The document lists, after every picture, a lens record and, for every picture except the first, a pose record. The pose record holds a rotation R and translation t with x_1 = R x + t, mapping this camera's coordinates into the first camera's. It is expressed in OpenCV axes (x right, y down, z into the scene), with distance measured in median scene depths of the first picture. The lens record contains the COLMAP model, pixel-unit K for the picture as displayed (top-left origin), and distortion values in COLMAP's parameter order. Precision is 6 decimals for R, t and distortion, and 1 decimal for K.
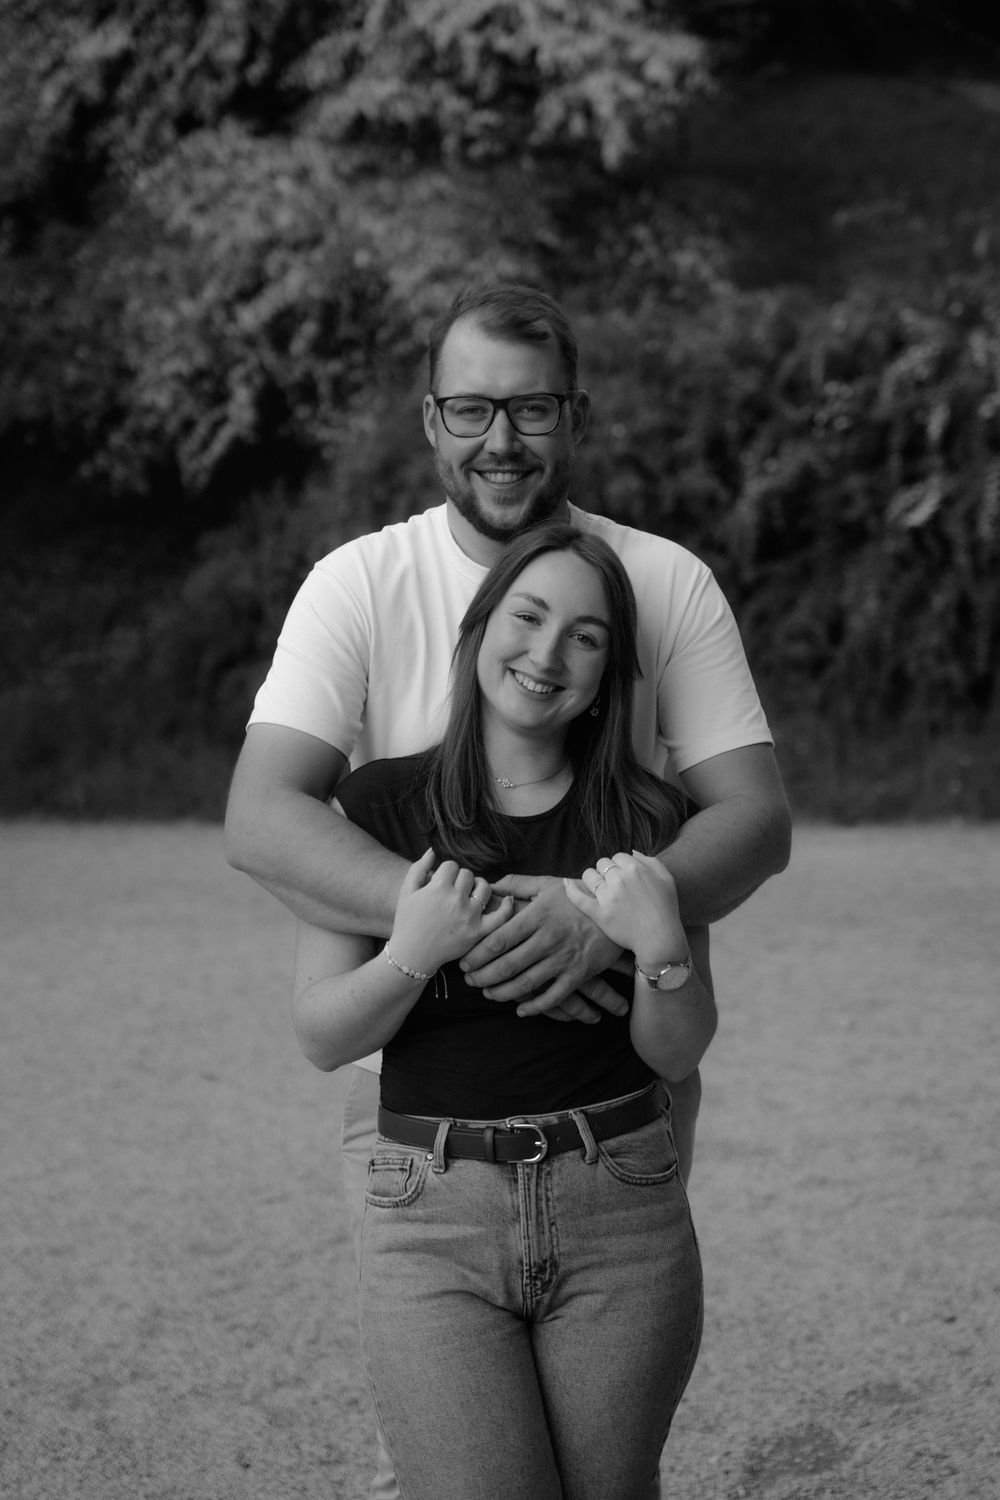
lens RADIAL K [[2259.5, 0, 500.0], [0, 2259.5, 750.0], [0, 0, 1]] dist [-0.287088, 1.607108]
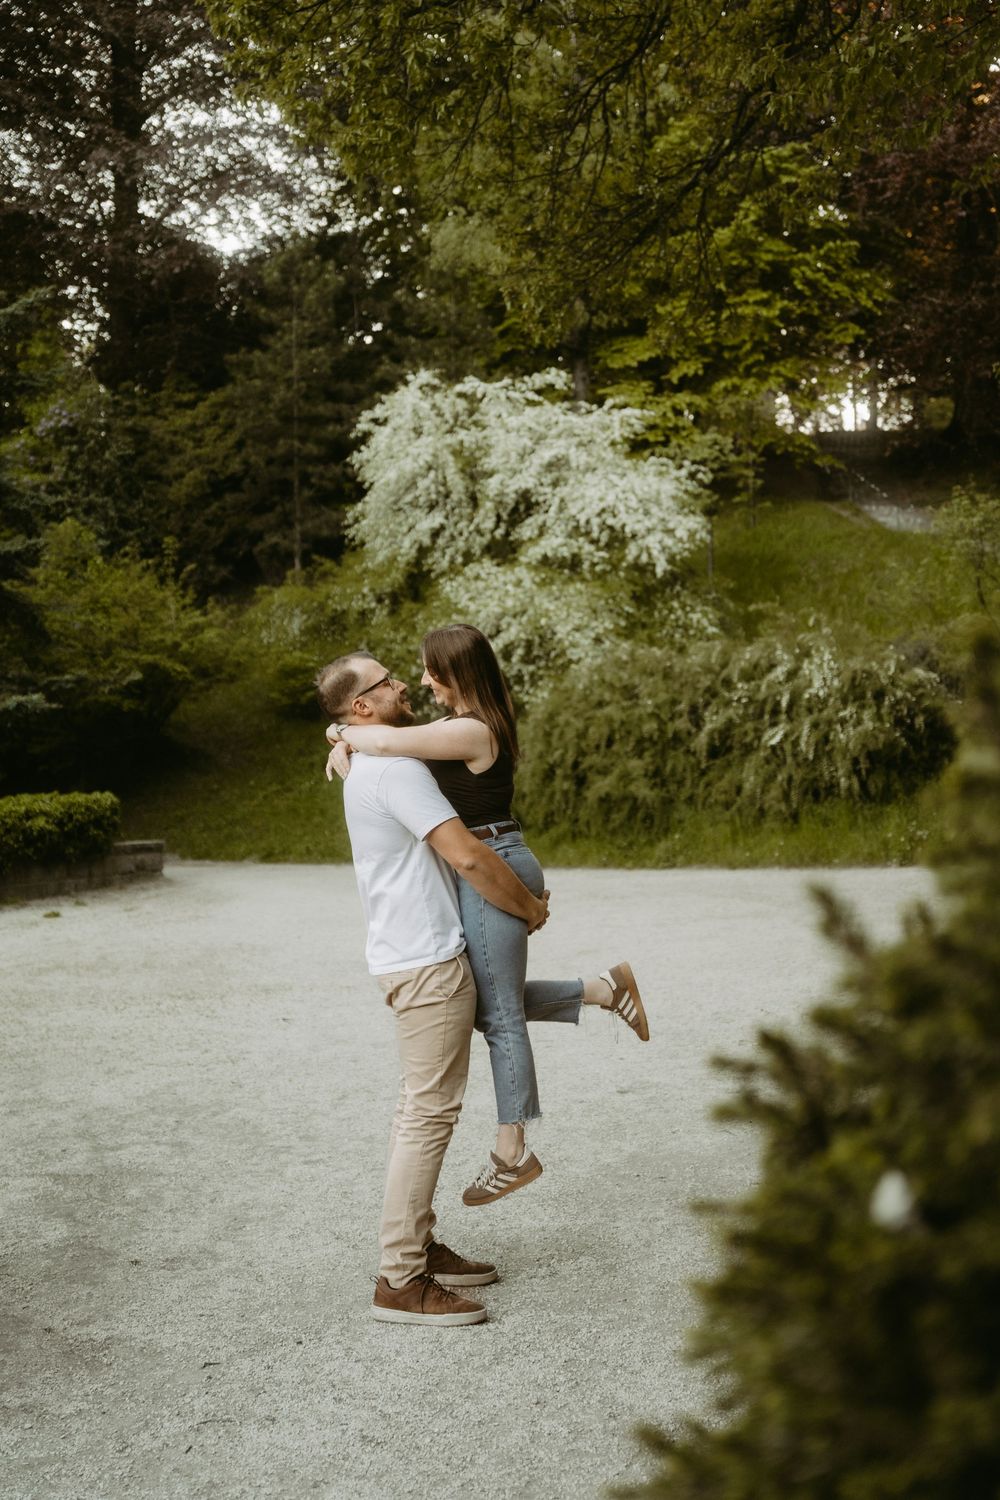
lens RADIAL K [[1715.9, 0, 500.0], [0, 1715.9, 750.0], [0, 0, 1]] dist [-0.000798, -0.000072]
pose [[0.993045, 0.012986, -0.117016, 0.096521], [-0.021617, 0.997113, -0.072795, 0.035647], [0.115733, 0.074819, 0.990459, -0.692720]]
